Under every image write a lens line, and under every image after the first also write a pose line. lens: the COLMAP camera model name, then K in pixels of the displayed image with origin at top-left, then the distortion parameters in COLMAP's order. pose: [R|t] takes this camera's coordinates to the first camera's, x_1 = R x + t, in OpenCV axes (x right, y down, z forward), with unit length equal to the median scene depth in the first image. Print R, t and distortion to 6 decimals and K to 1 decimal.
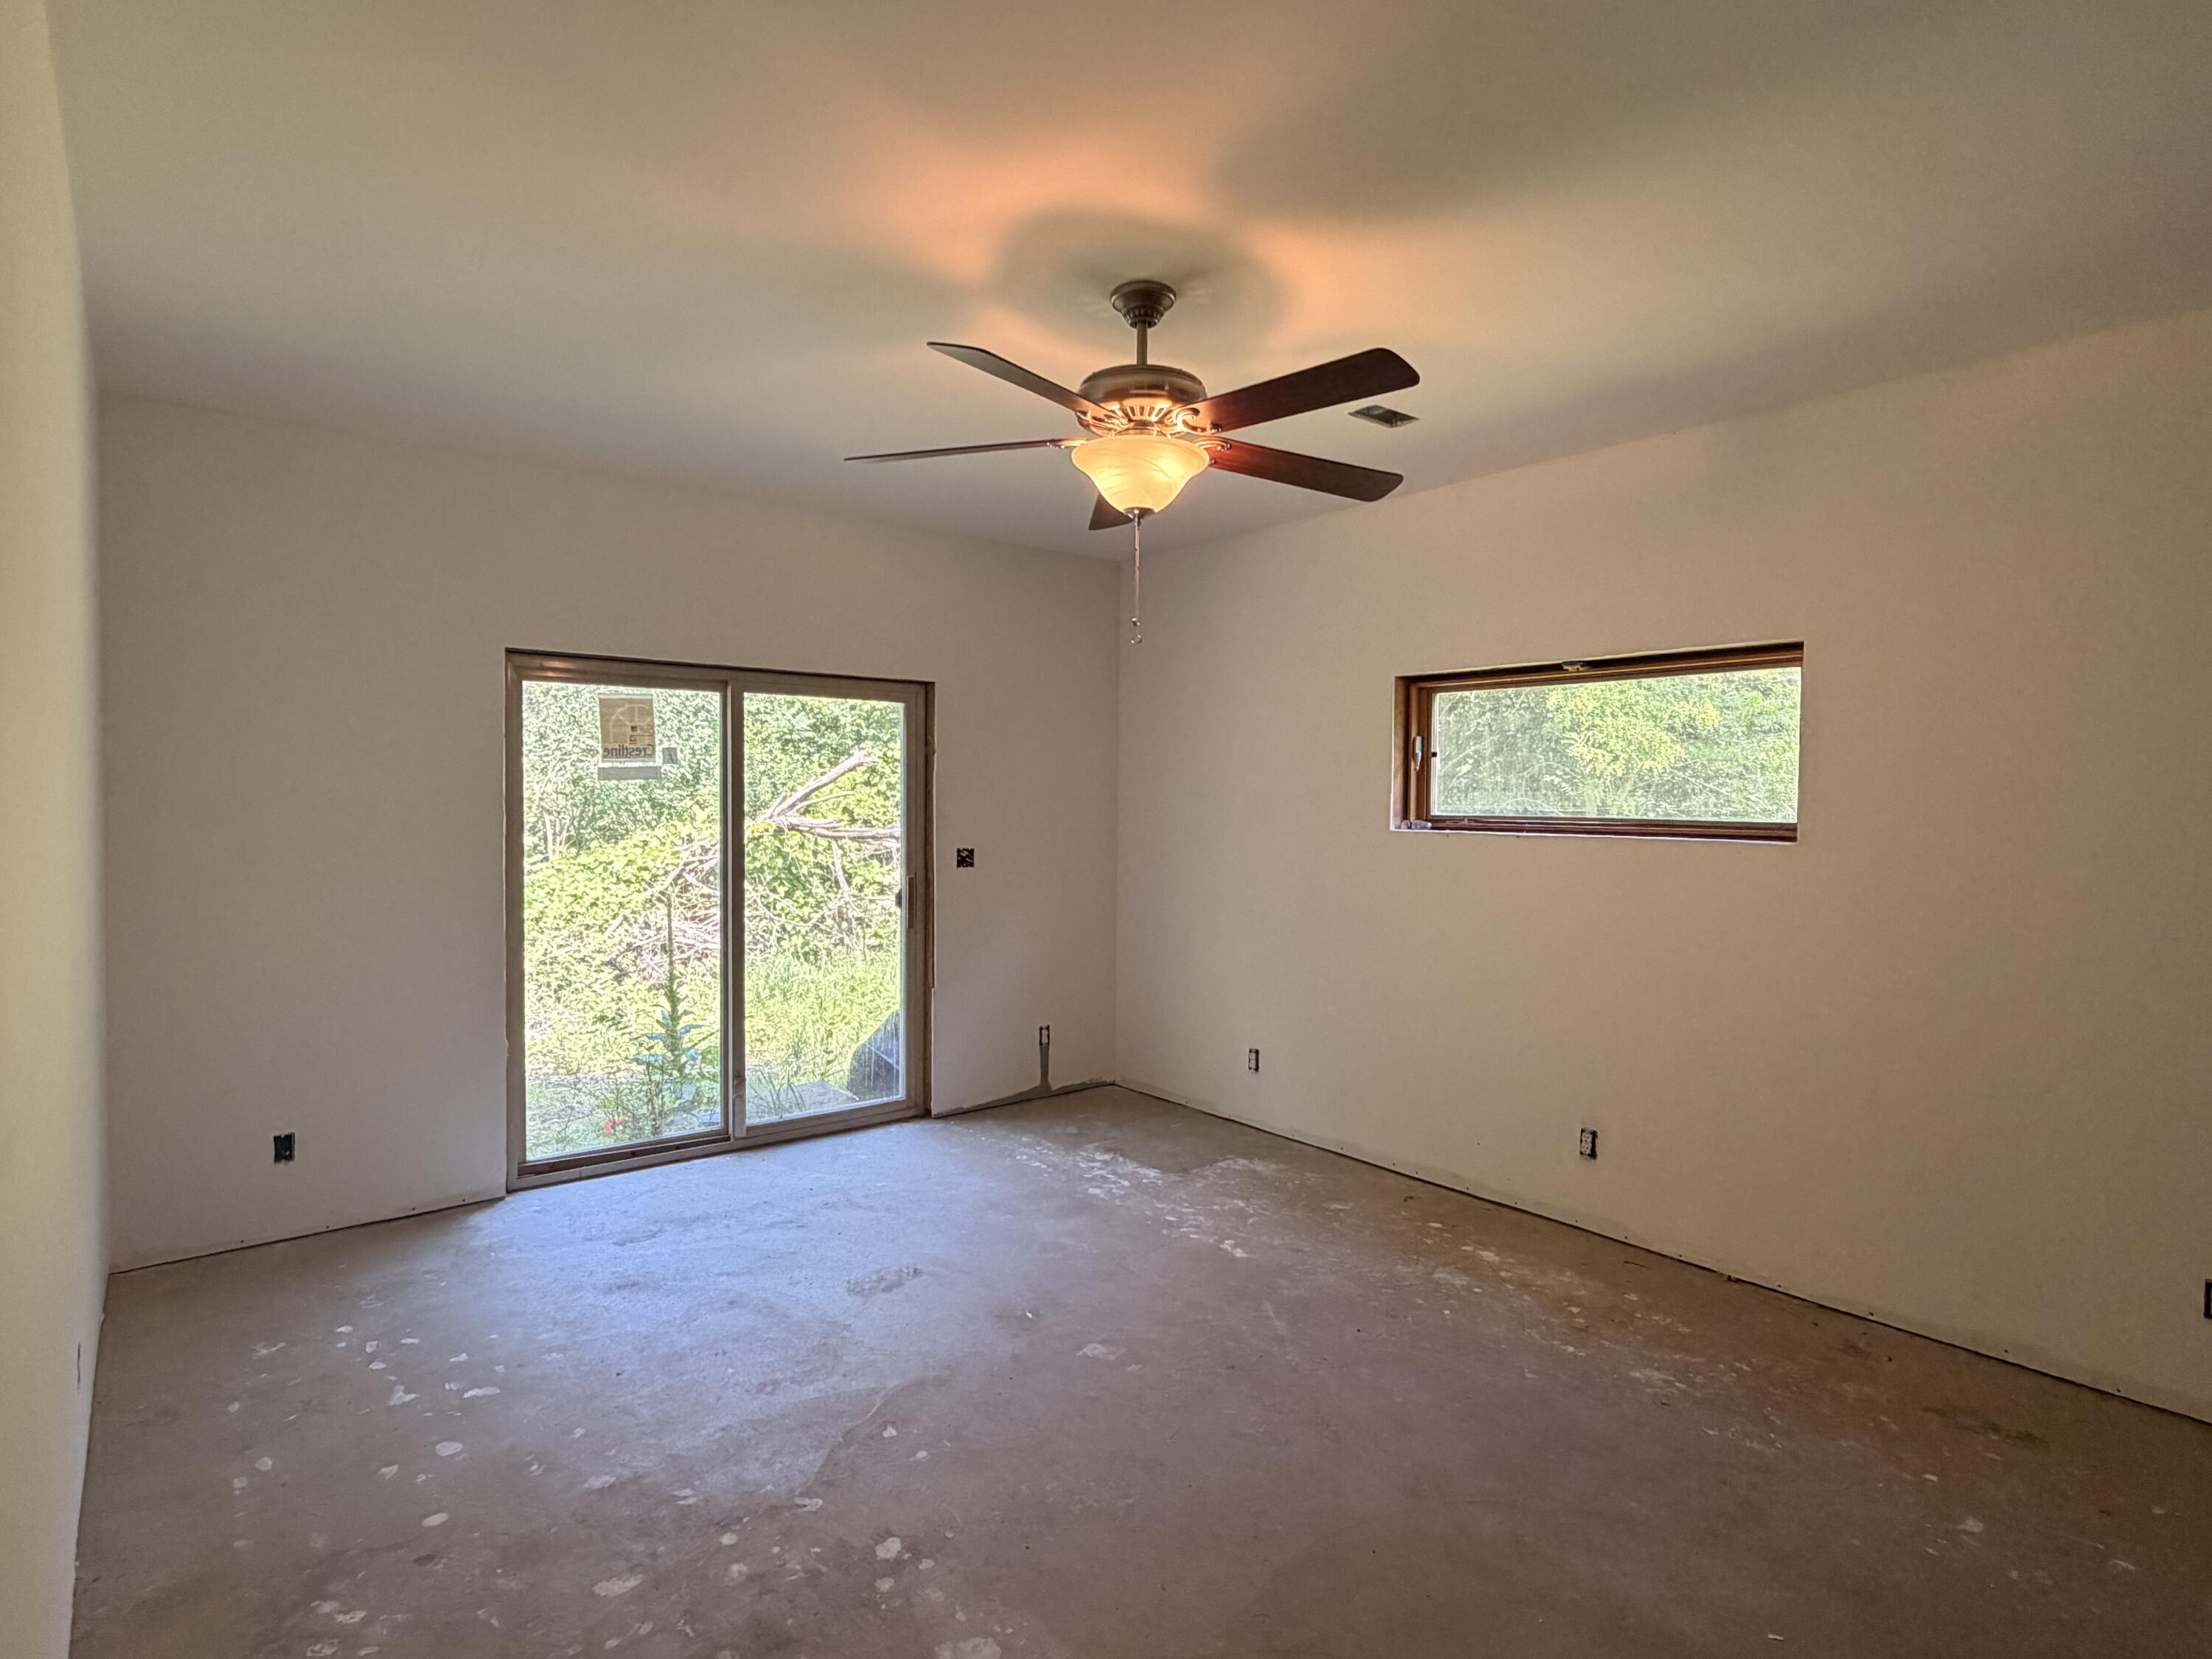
lens RADIAL K [[1198.1, 0, 1107.2], [0, 1198.1, 831.5], [0, 0, 1]] dist [0.000909, 0.000426]
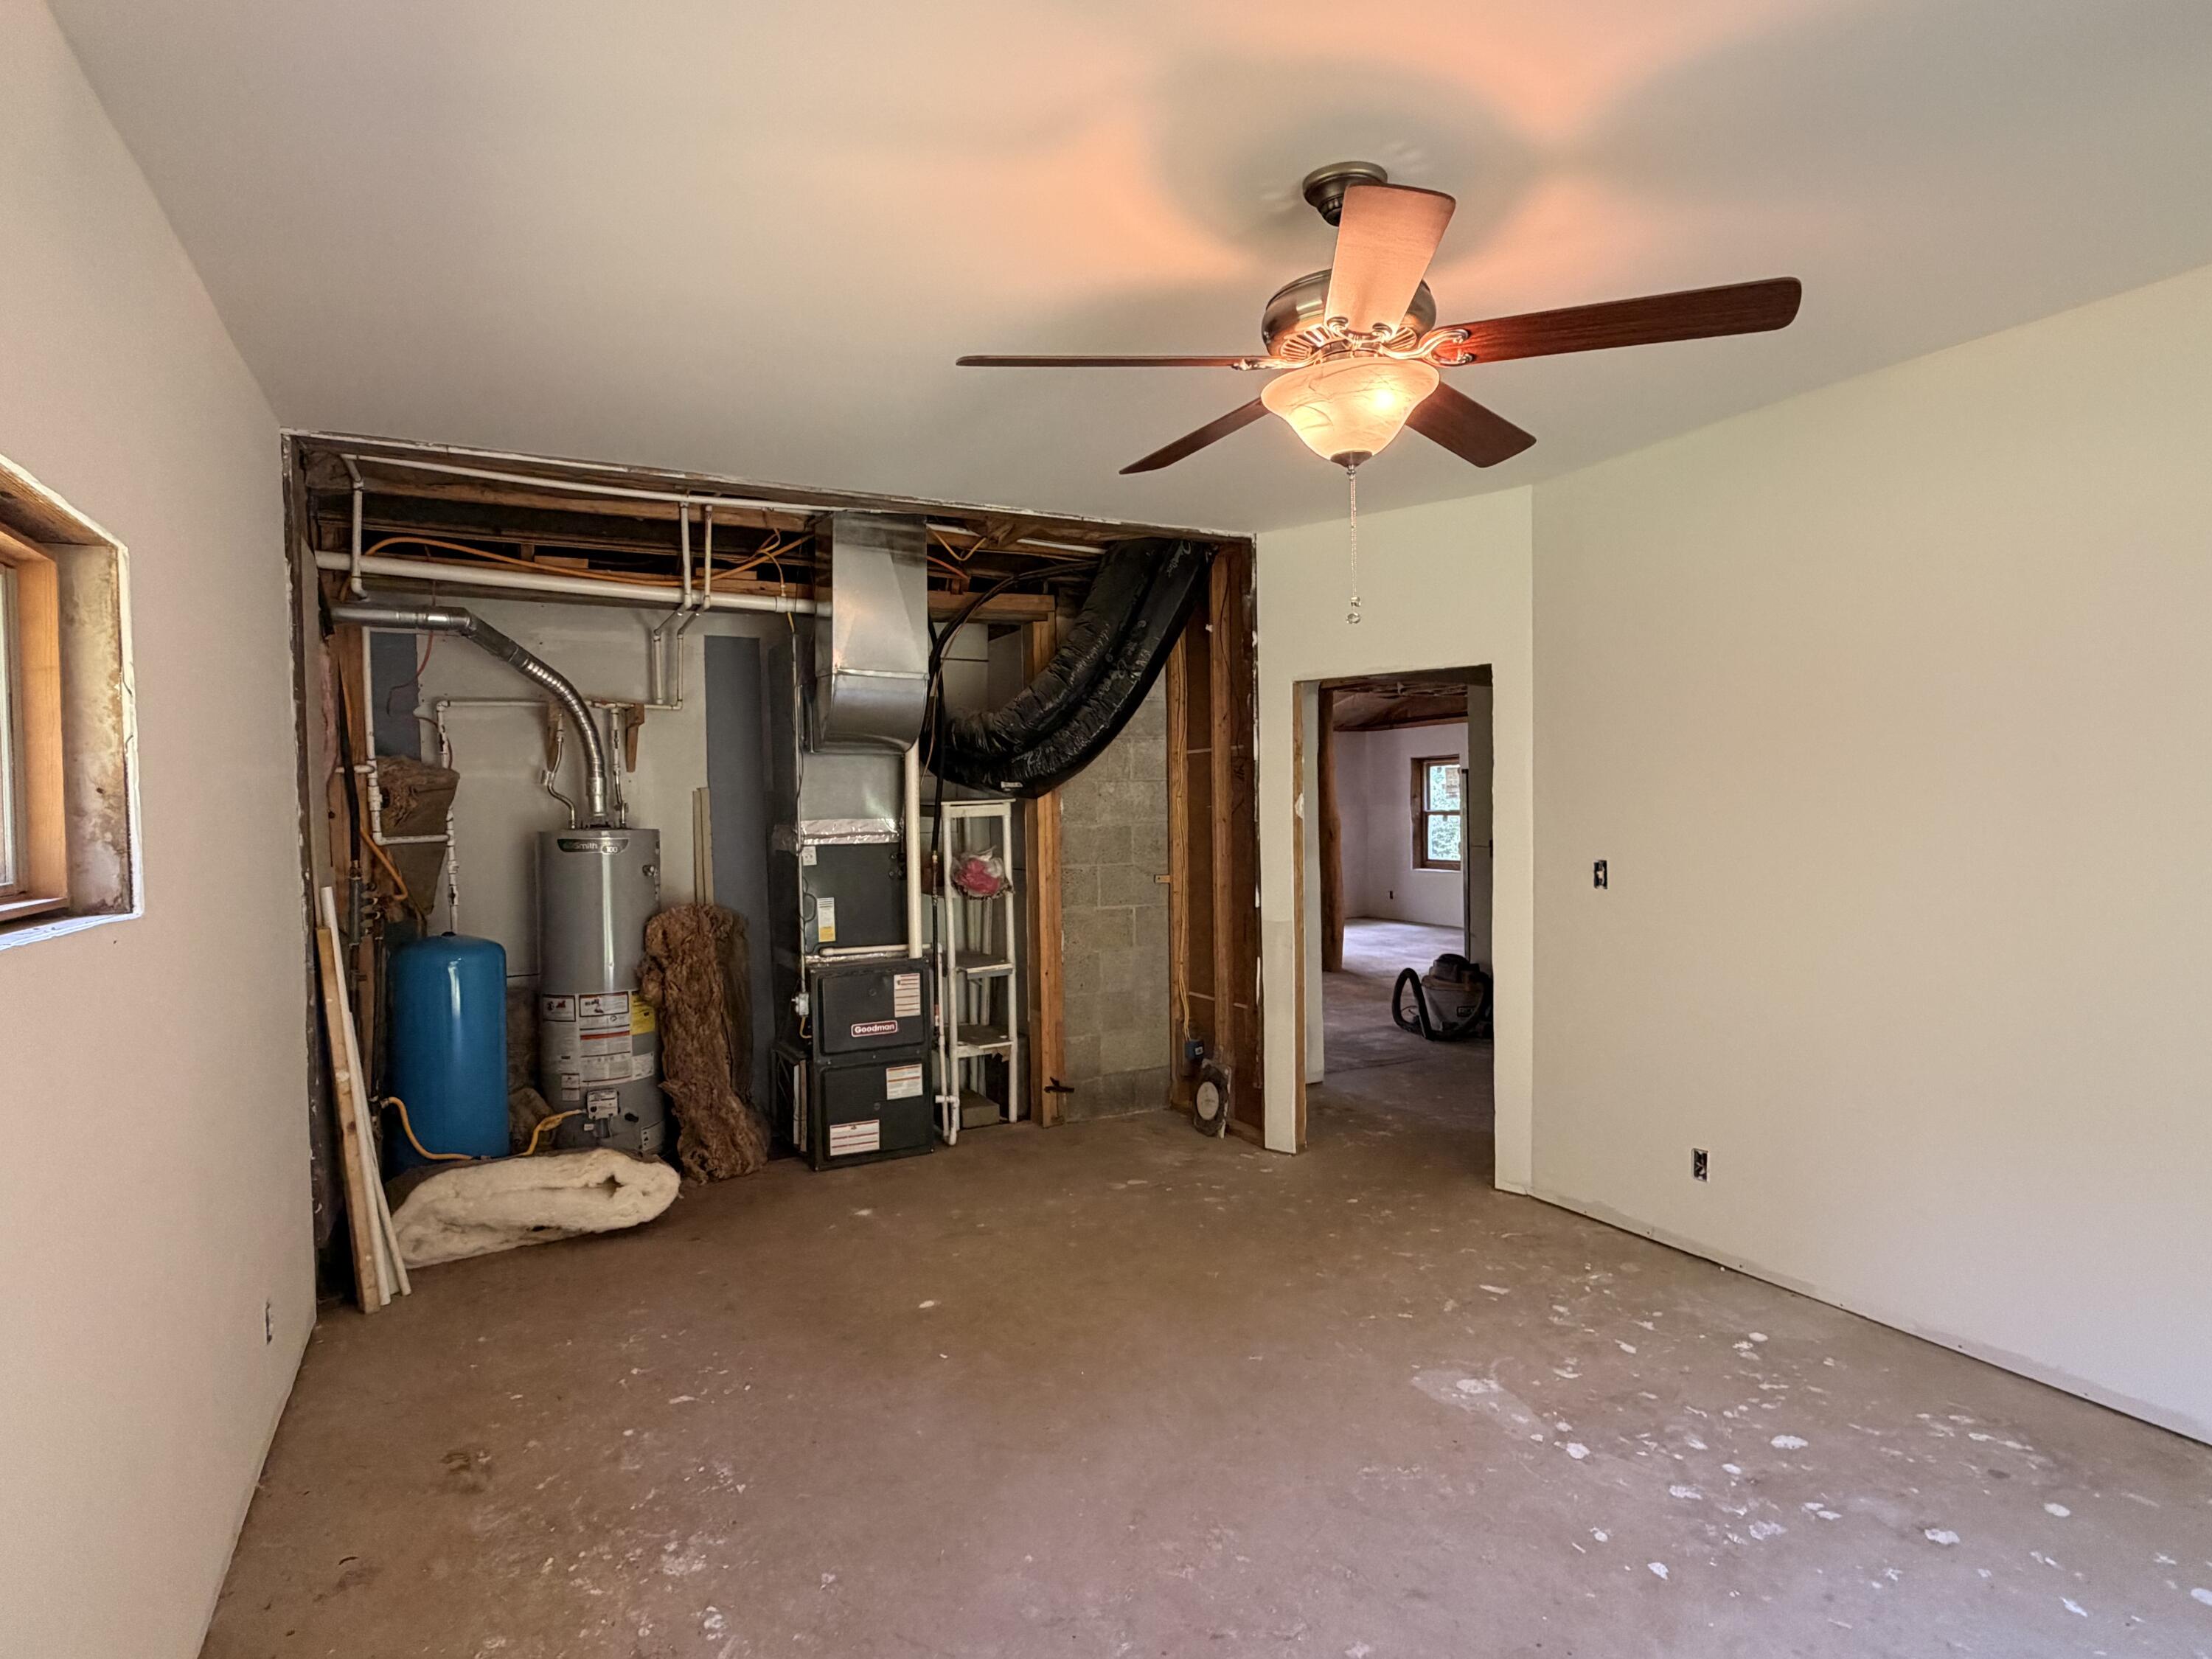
lens RADIAL K [[1198.1, 0, 1107.6], [0, 1198.1, 828.6], [0, 0, 1]] dist [0.000909, 0.000426]
pose [[-0.980606, 0.003477, 0.195960, 0.016702], [0.014019, 0.998526, 0.052436, -0.035118], [-0.195488, 0.054166, -0.979209, 0.987539]]
